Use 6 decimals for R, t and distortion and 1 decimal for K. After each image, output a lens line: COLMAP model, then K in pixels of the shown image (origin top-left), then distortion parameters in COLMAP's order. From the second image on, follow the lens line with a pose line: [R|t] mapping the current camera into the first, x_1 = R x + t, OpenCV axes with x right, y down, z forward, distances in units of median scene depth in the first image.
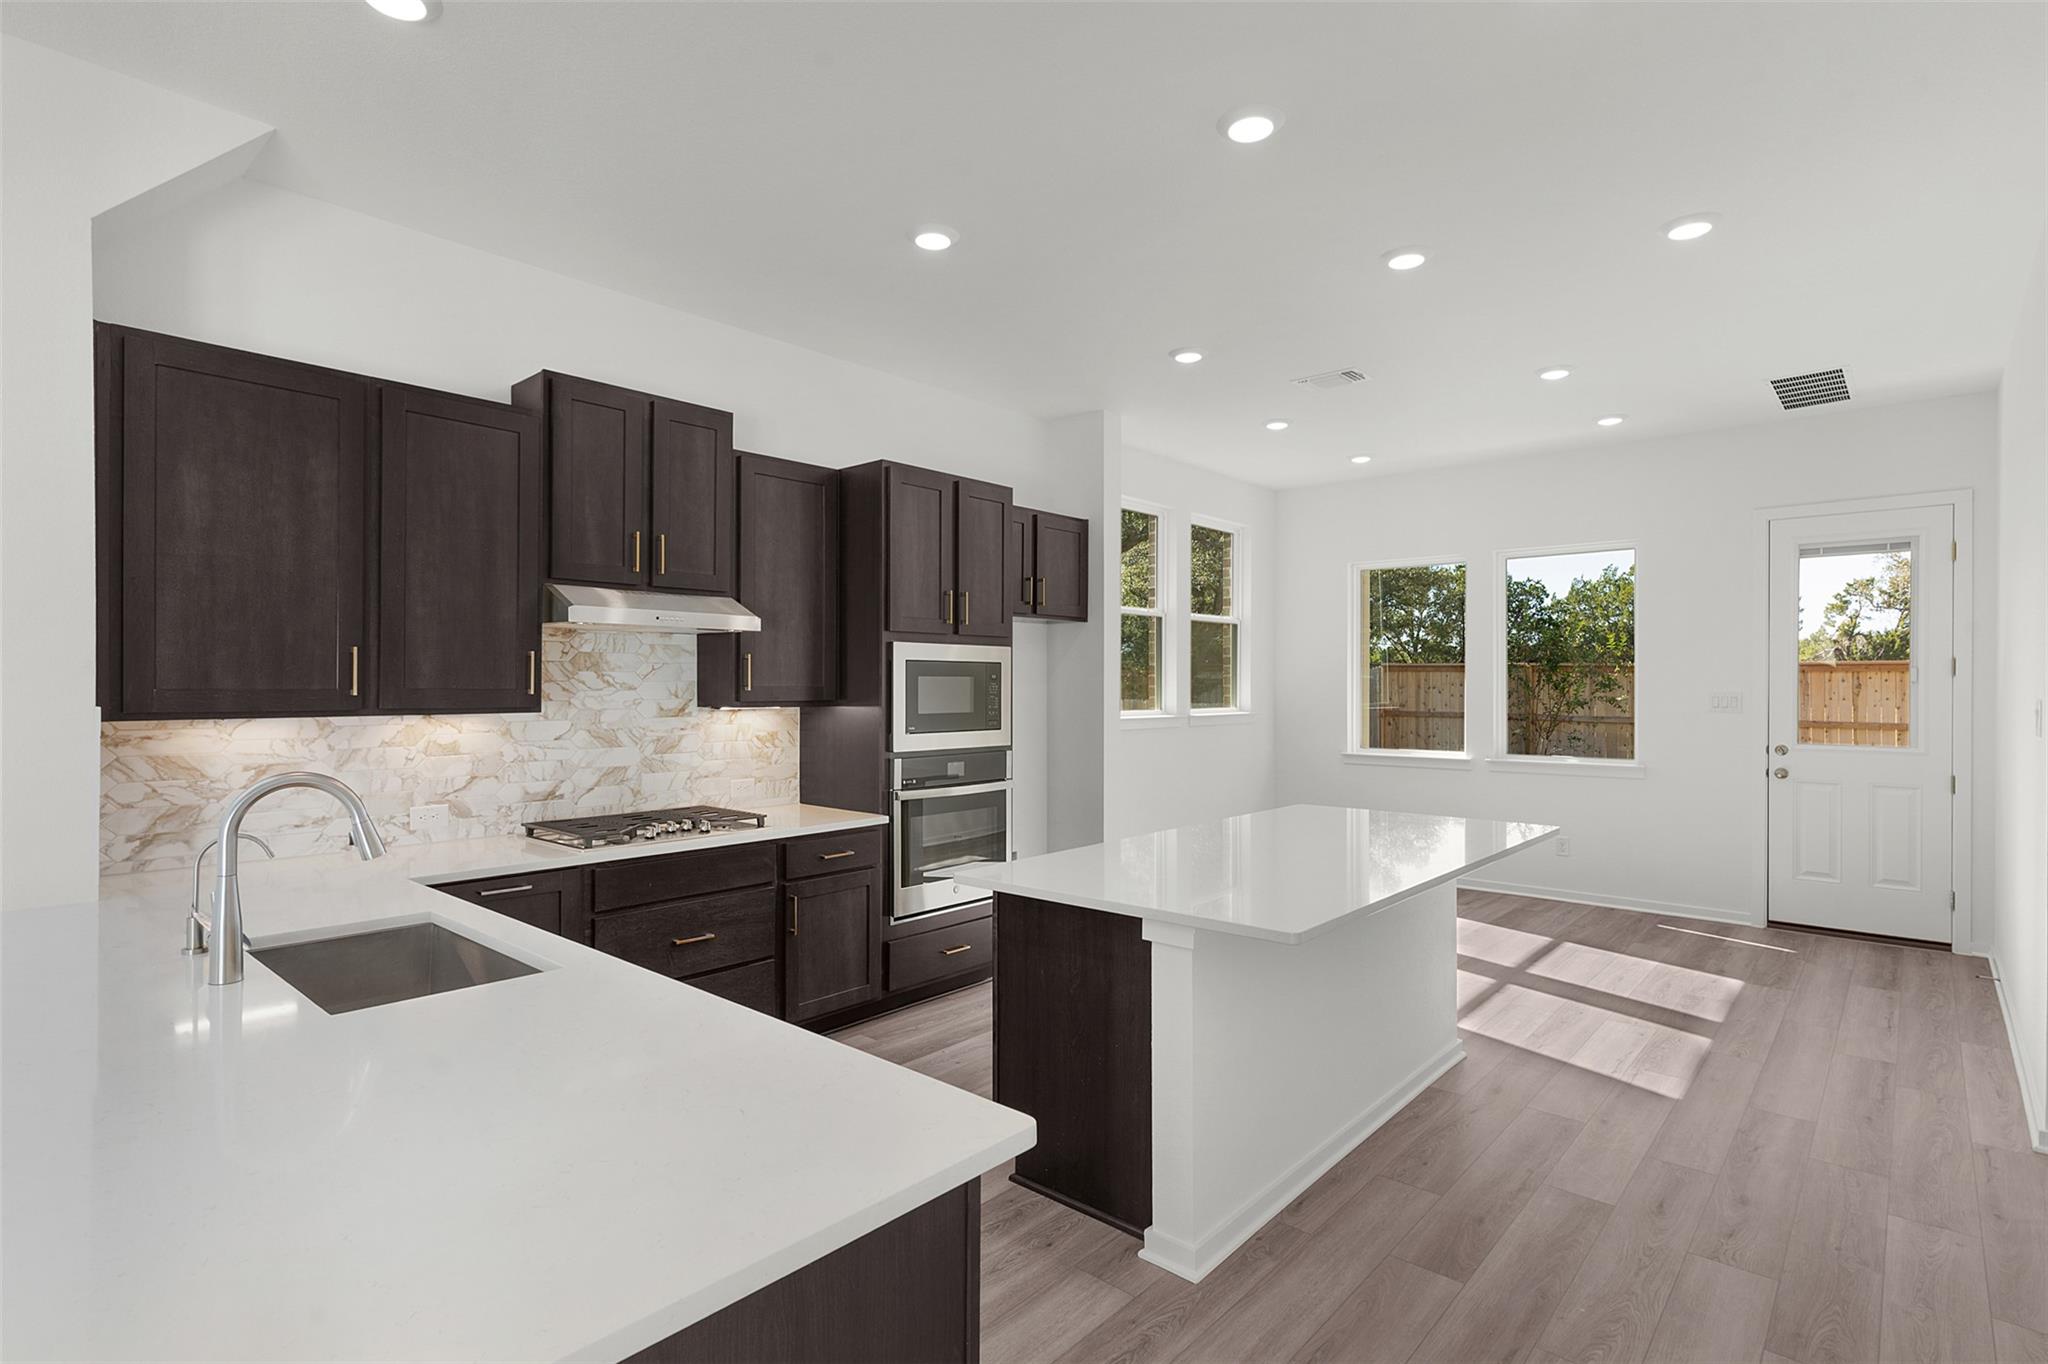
lens RADIAL K [[990.5, 0, 1024.0], [0, 990.5, 682.0], [0, 0, 1]] dist [-0.001248, -0.000036]
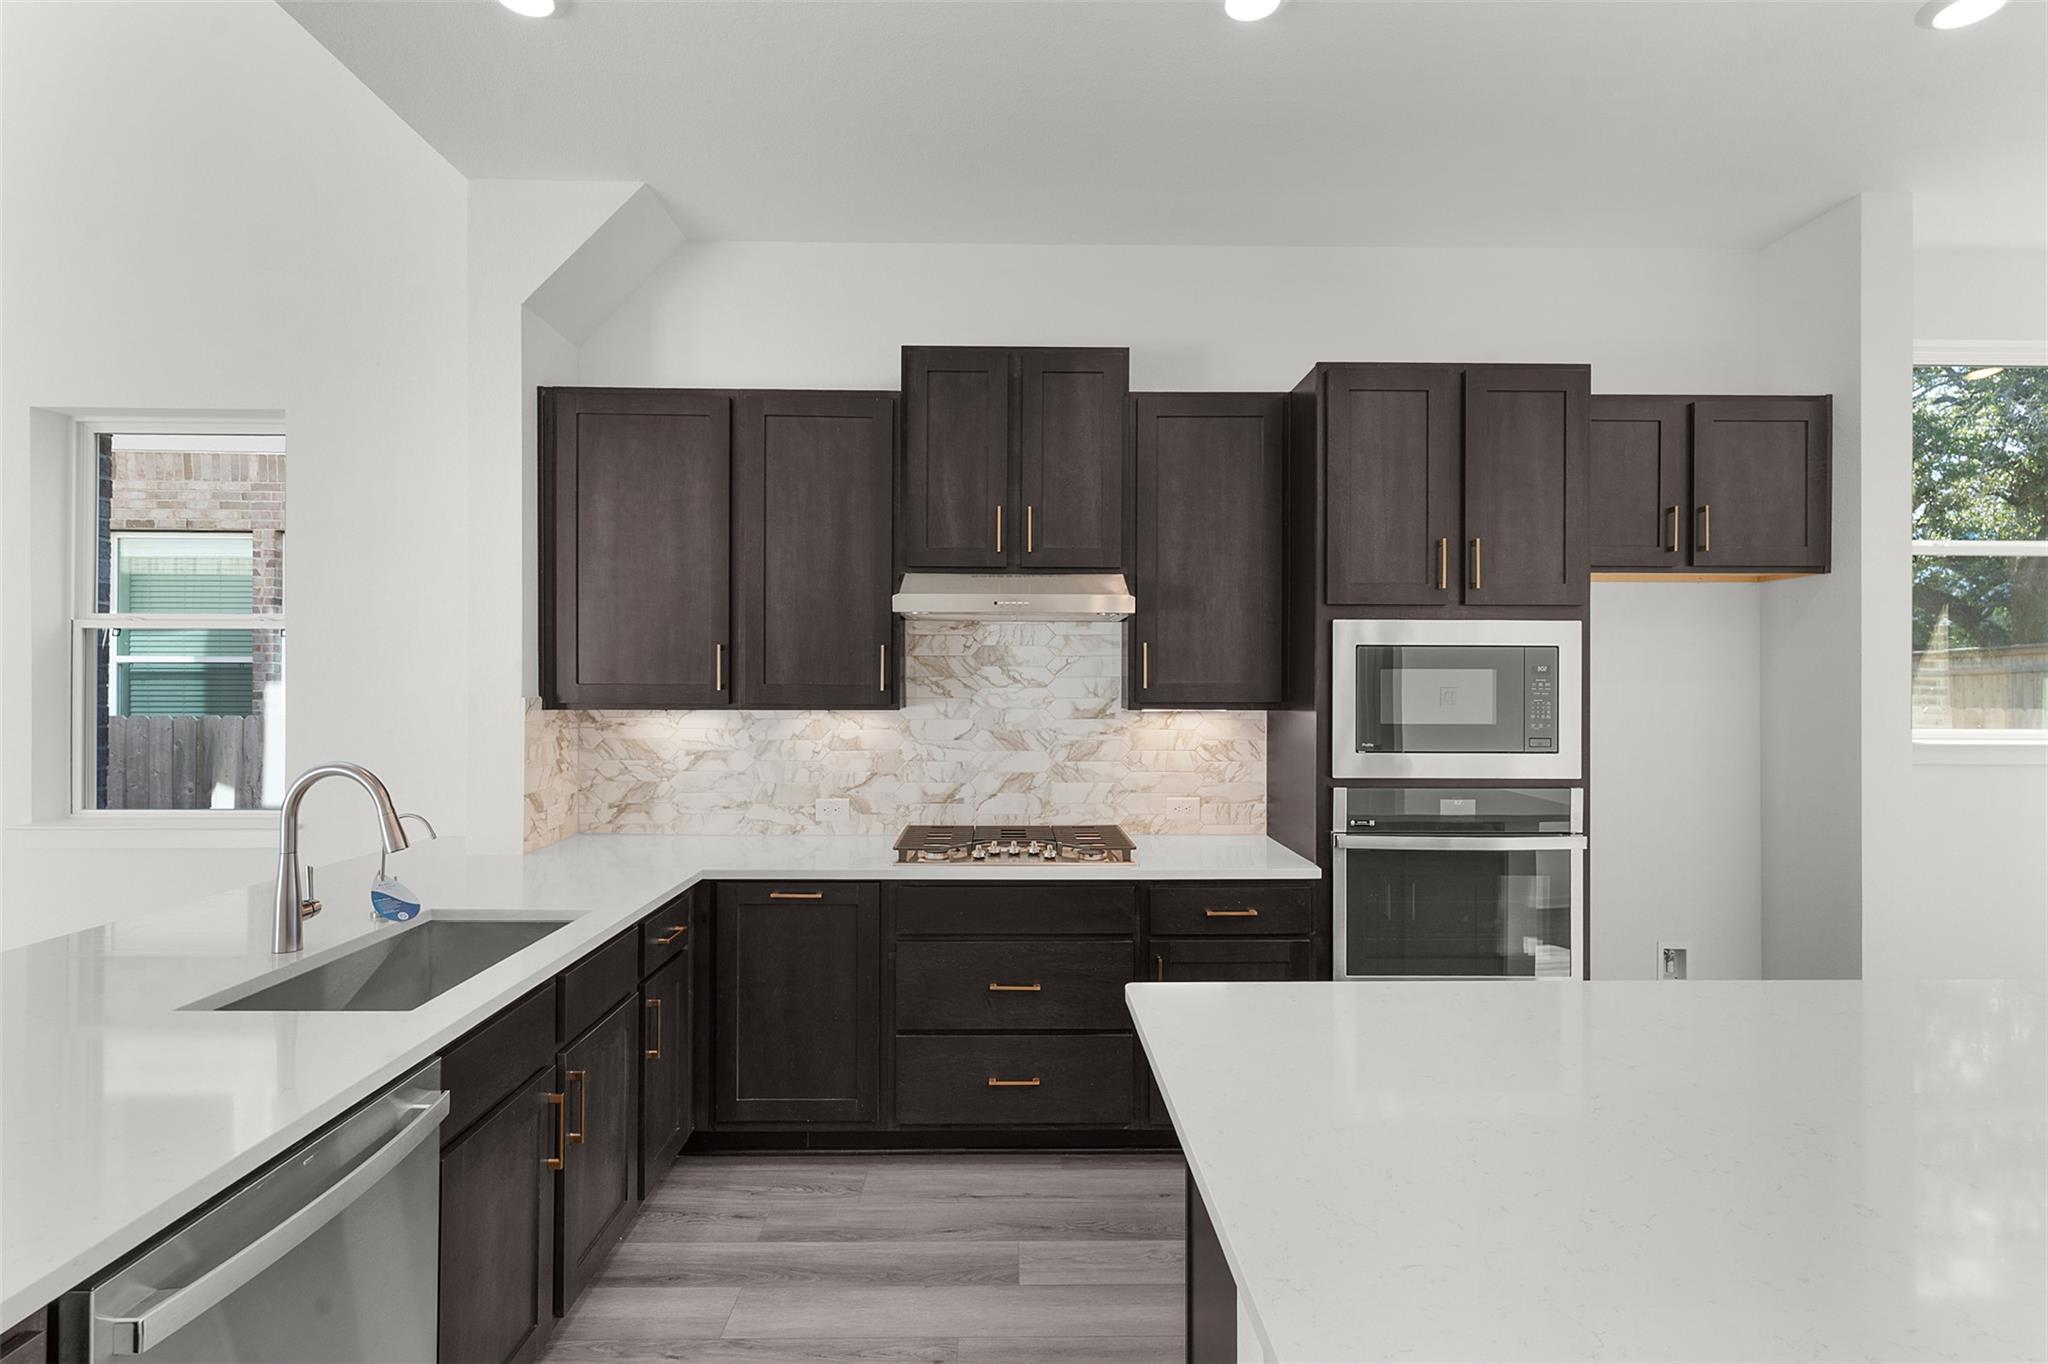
lens RADIAL K [[990.5, 0, 1024.0], [0, 990.5, 682.0], [0, 0, 1]] dist [-0.001248, -0.000036]
pose [[0.677399, 0.000898, -0.735616, 0.253889], [0.000174, 0.999999, 0.001382, 0.002343], [0.735616, -0.001064, 0.677398, 0.398385]]
